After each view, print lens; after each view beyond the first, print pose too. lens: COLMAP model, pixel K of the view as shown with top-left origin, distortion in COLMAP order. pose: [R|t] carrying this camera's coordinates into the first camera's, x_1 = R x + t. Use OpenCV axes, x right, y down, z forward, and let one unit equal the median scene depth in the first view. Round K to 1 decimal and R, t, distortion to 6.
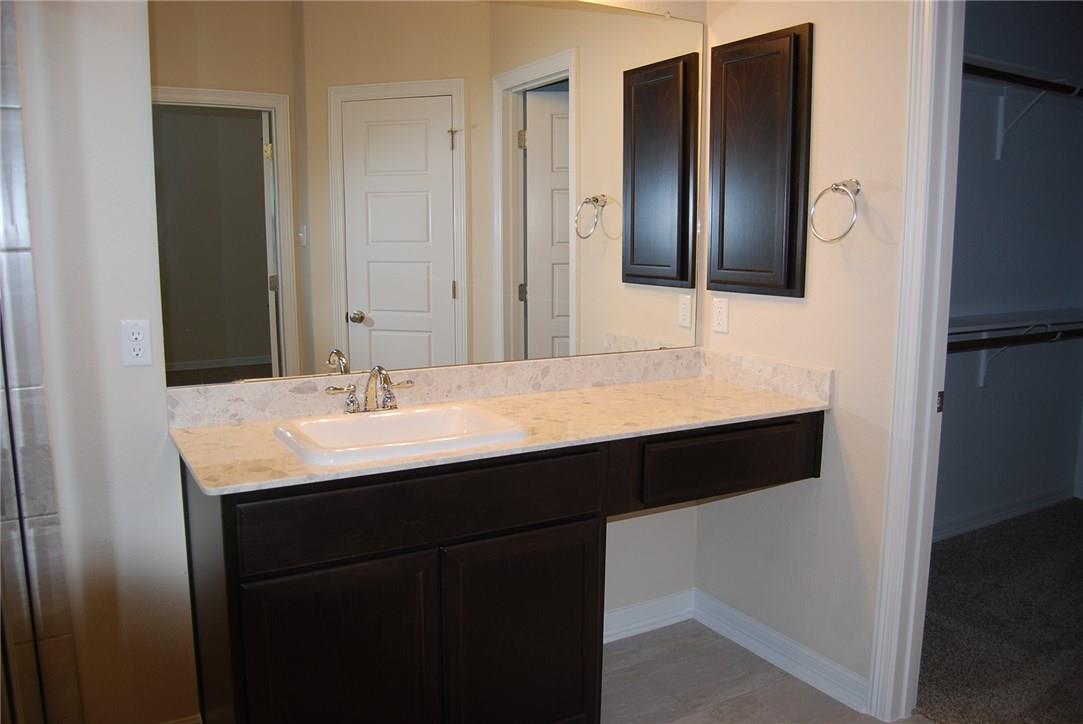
lens RADIAL K [[850.7, 0, 540.9], [0, 850.7, 363.0], [0, 0, 1]] dist [-0.096306, 0.040098]
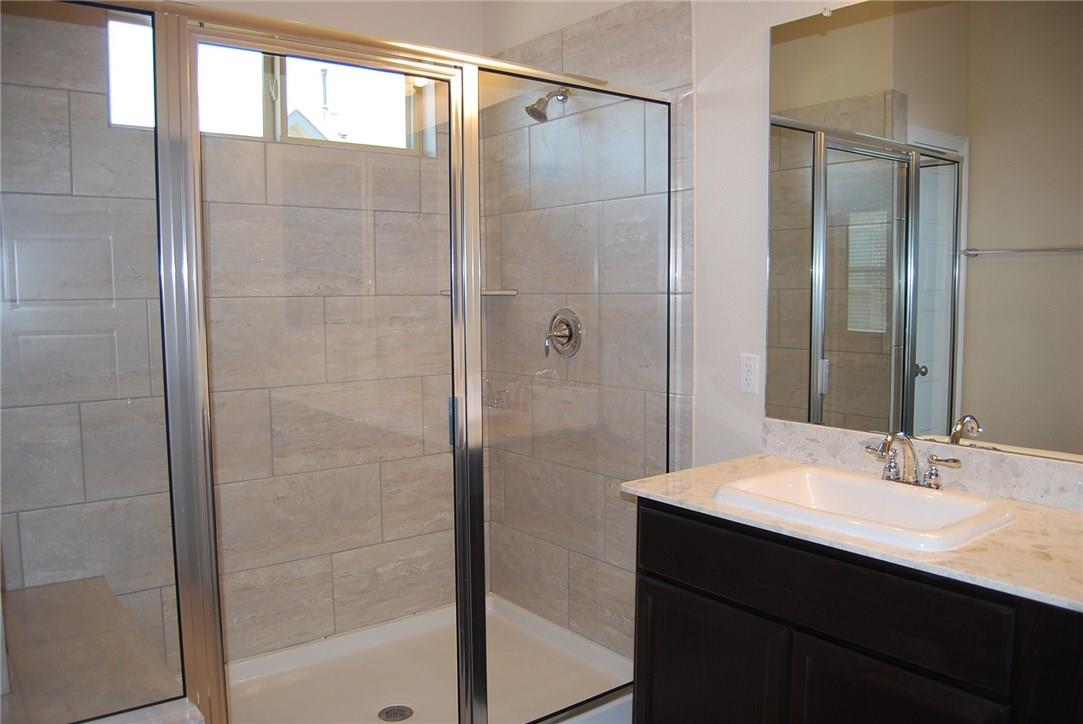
lens RADIAL K [[850.7, 0, 541.6], [0, 850.7, 362.8], [0, 0, 1]] dist [-0.096306, 0.040098]
pose [[0.130699, 0.083968, -0.987860, 0.617036], [-0.142559, 0.987644, 0.065089, -0.071051], [0.981119, 0.132321, 0.141055, 0.515993]]
